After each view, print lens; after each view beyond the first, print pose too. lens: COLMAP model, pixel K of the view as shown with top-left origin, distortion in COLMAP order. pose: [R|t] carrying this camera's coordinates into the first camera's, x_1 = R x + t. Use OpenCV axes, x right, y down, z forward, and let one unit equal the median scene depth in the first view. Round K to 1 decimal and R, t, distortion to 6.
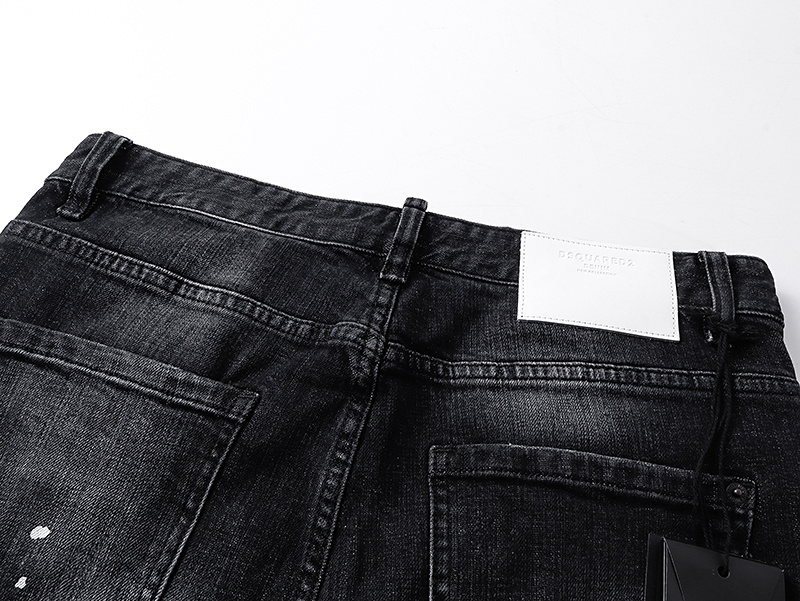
lens RADIAL K [[757.8, 0, 400.0], [0, 757.8, 300.5], [0, 0, 1]] dist [0.001944, 0.001002]
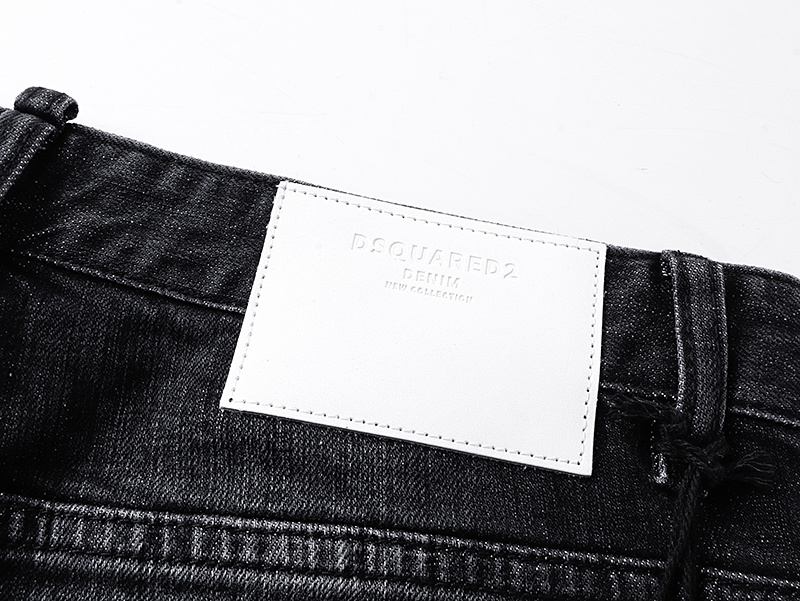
lens RADIAL K [[757.8, 0, 400.0], [0, 757.8, 300.5], [0, 0, 1]] dist [0.001944, 0.001002]
pose [[0.998118, 0.051494, 0.033311, 0.247578], [-0.056525, 0.983145, 0.173872, -0.116764], [-0.023796, -0.175428, 0.984205, 0.612439]]
